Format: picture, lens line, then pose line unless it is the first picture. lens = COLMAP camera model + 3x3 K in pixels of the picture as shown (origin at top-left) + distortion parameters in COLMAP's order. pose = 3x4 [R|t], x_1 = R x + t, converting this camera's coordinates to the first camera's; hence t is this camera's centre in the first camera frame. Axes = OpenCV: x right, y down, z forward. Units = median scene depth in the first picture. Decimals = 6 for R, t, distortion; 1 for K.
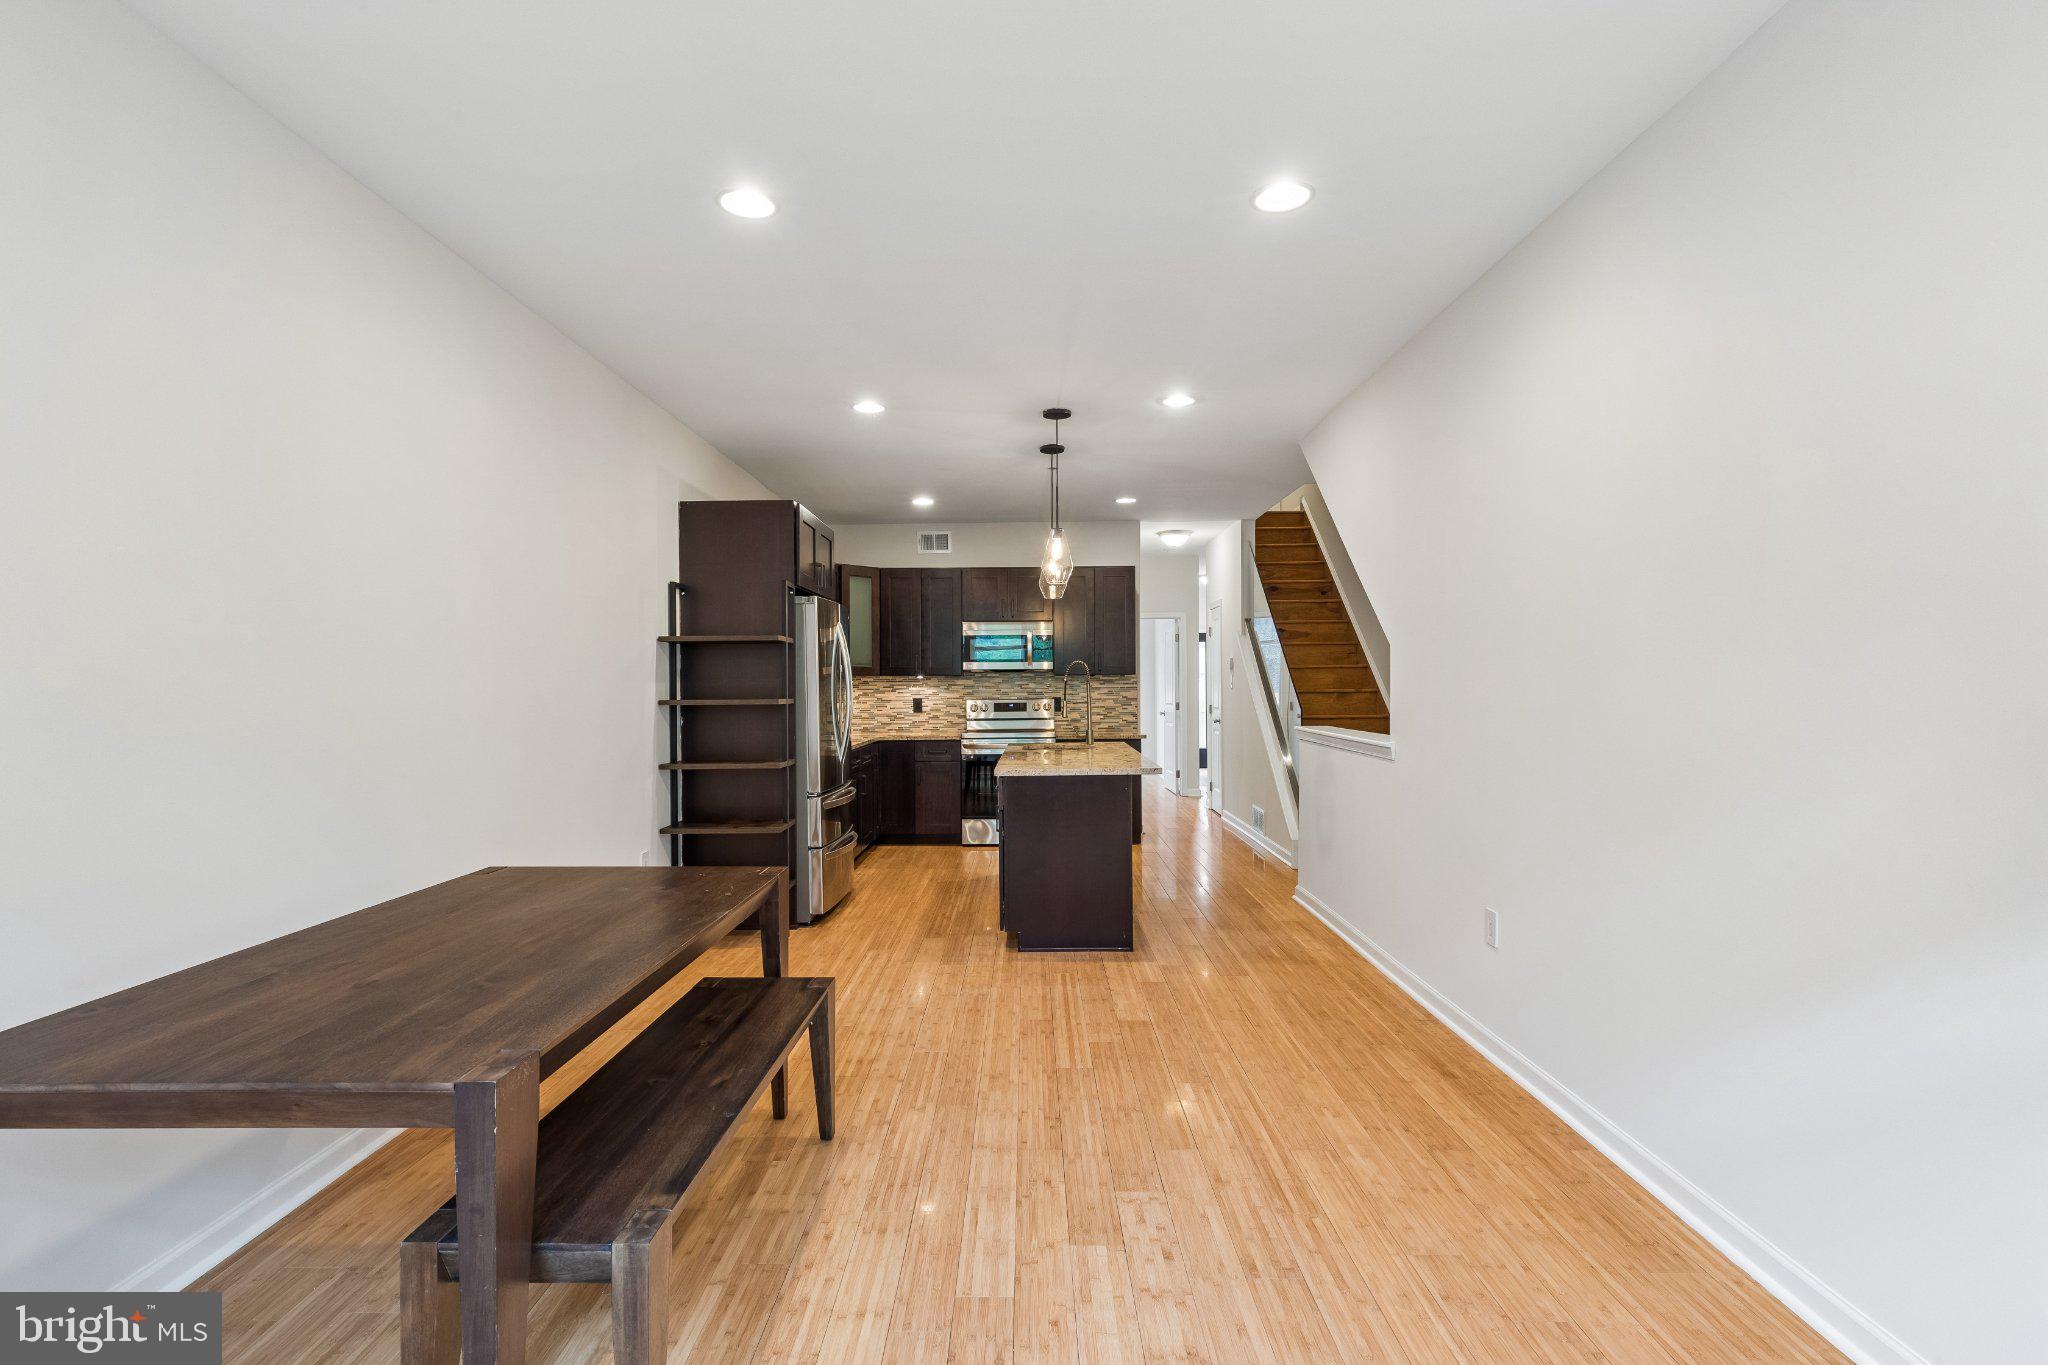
lens RADIAL K [[925.8, 0, 1011.9], [0, 925.8, 691.1], [0, 0, 1]] dist [0.004457, -0.000033]
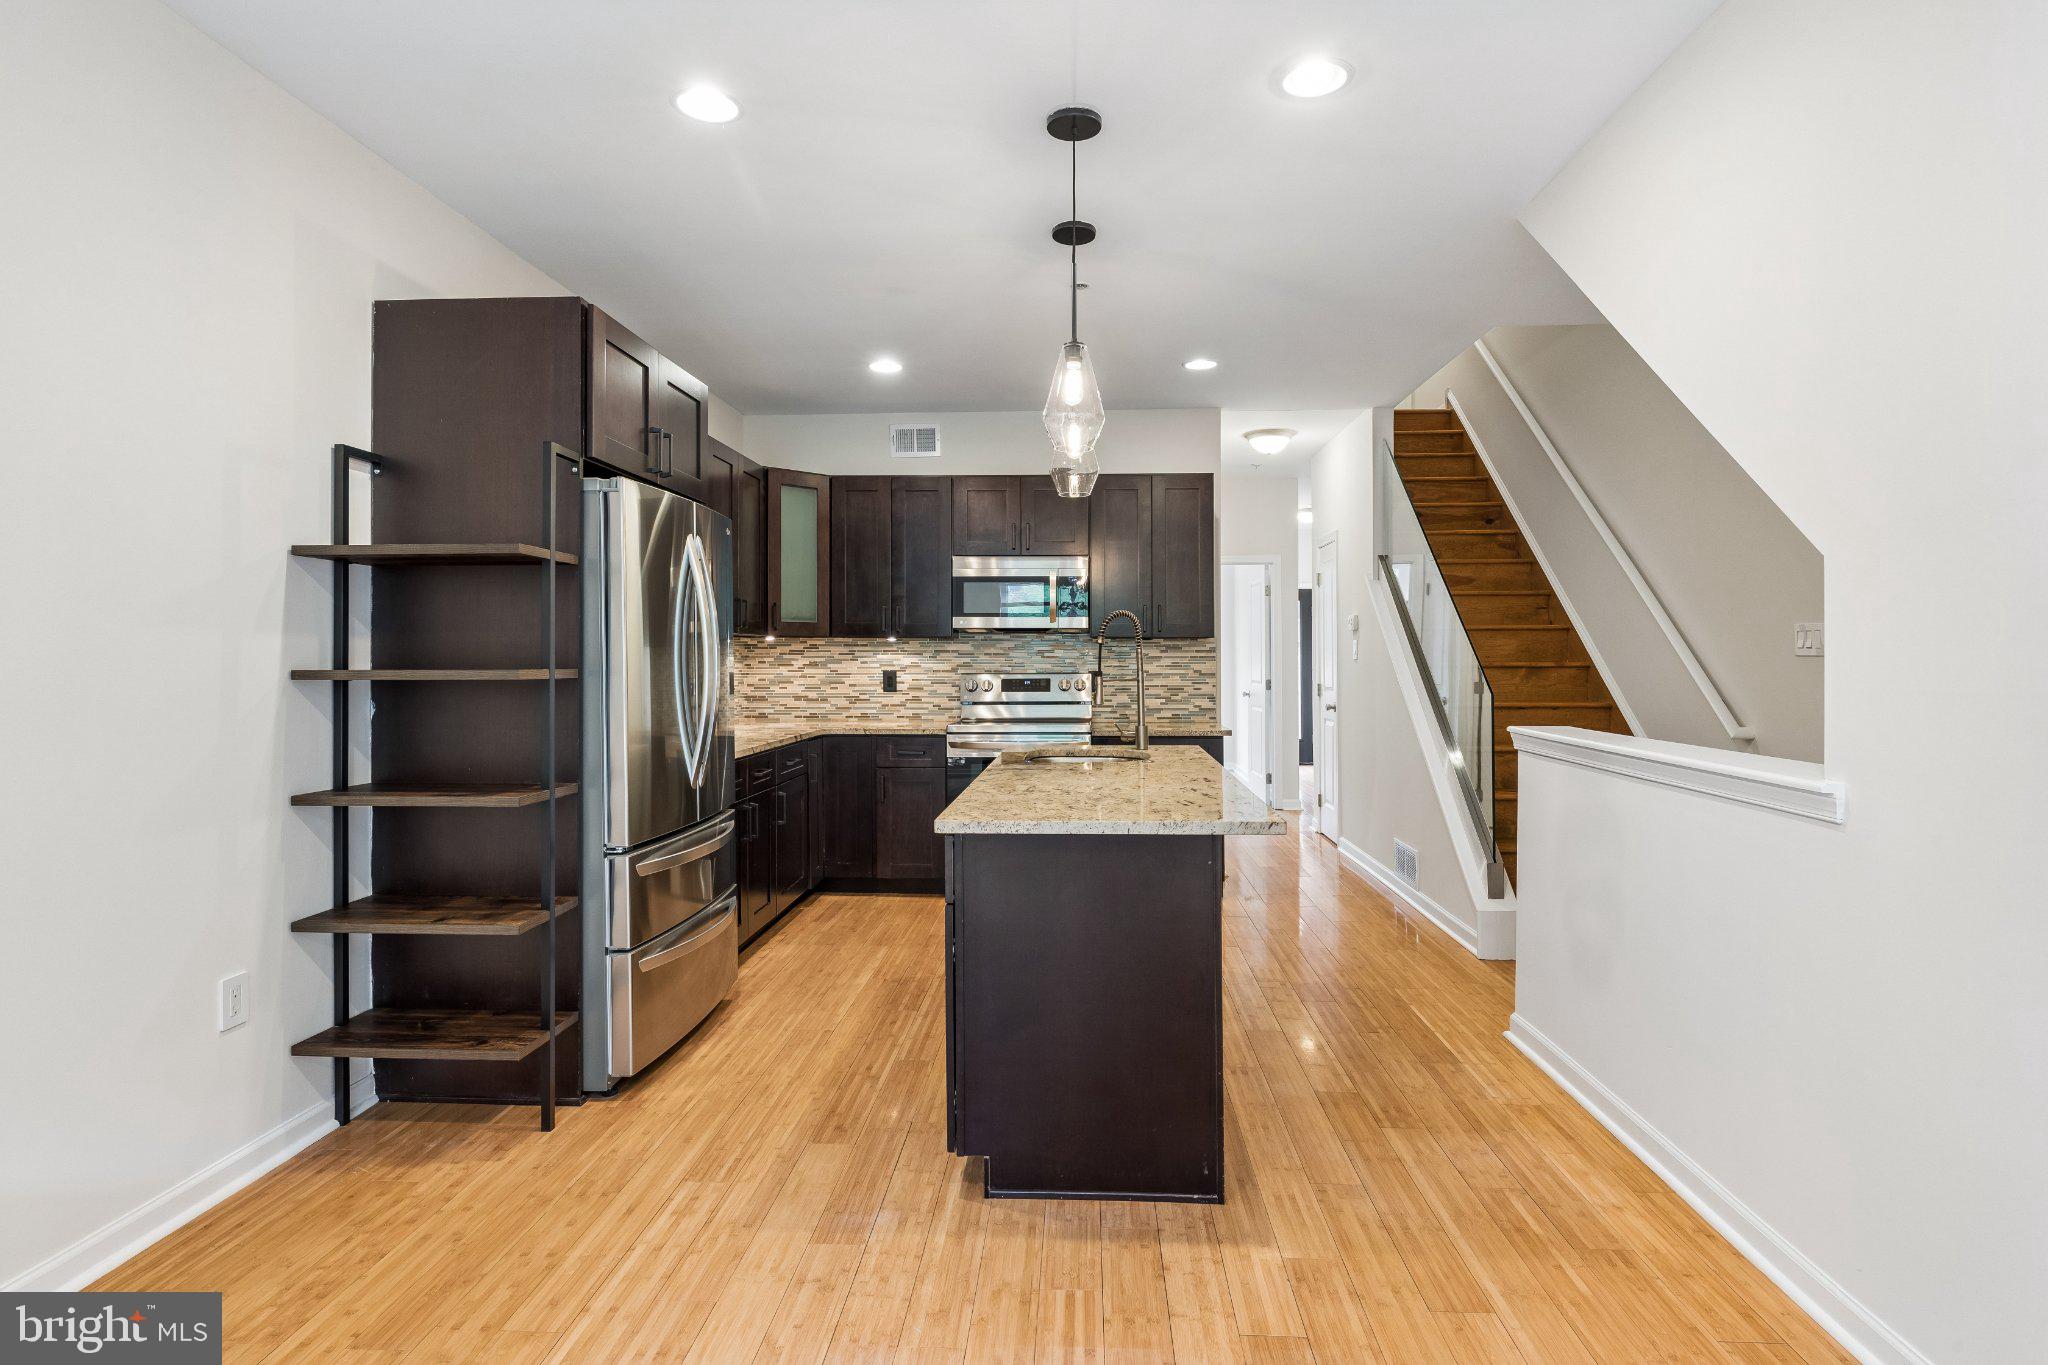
lens RADIAL K [[1021.0, 0, 1034.4], [0, 1021.0, 649.4], [0, 0, 1]] dist [0.000773, -0.000283]
pose [[0.999535, 0.007212, -0.029613, 0.031862], [-0.007626, 0.999875, -0.013882, 0.002106], [0.029509, 0.014101, 0.999465, 0.318433]]
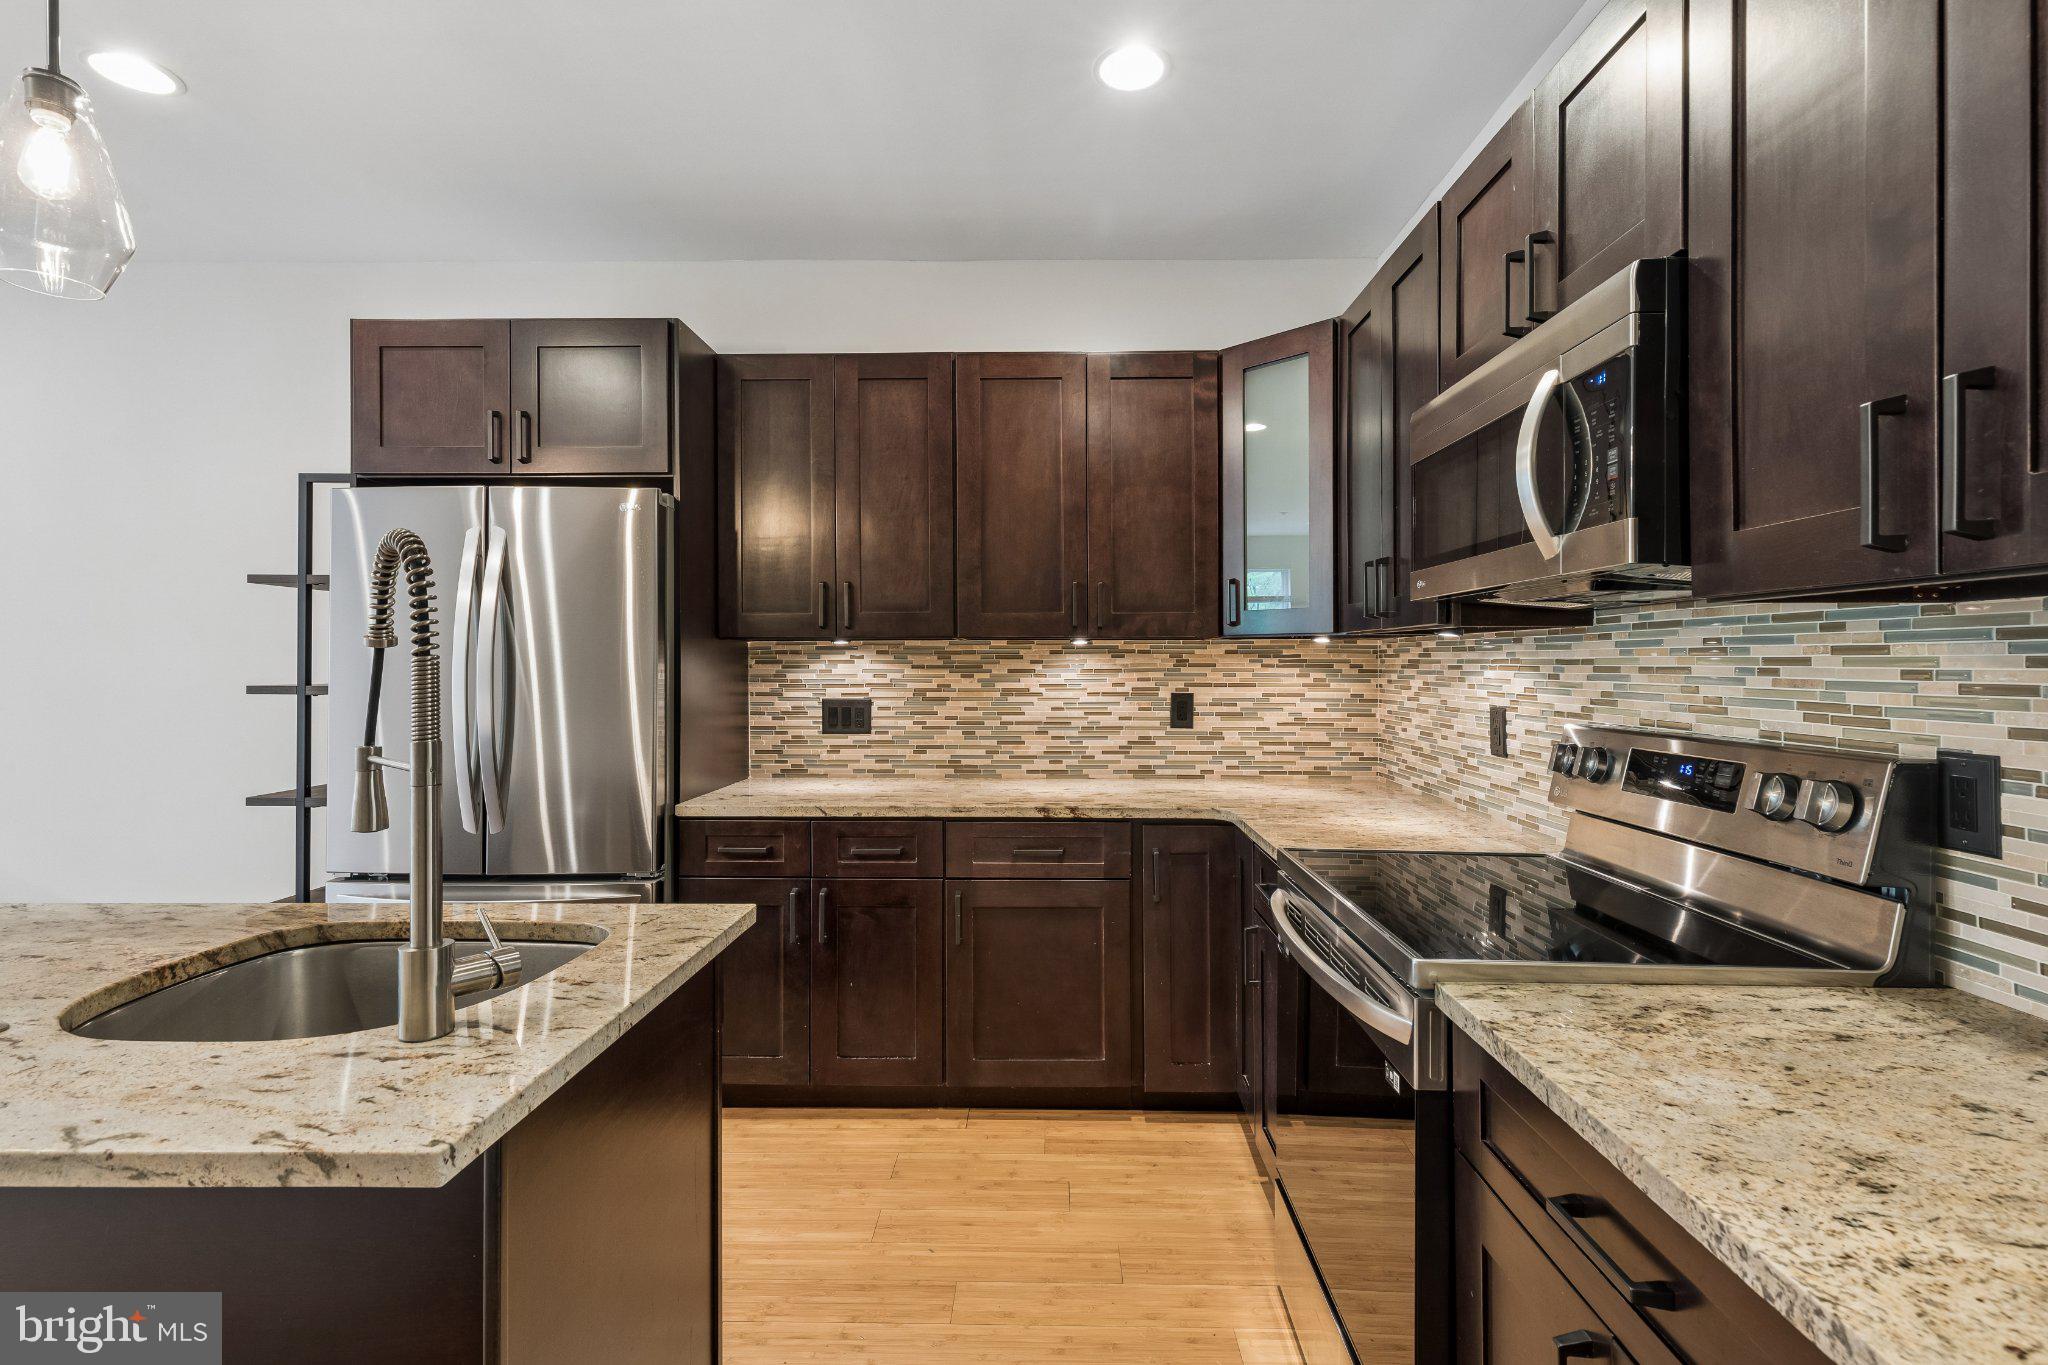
lens RADIAL K [[934.2, 0, 1036.4], [0, 934.2, 660.2], [0, 0, 1]] dist [0.011447, -0.001357]
pose [[0.006080, 0.004417, -0.999972, 0.237620], [-0.005971, 0.999973, 0.004380, -0.009002], [0.999964, 0.005945, 0.006106, 1.053129]]
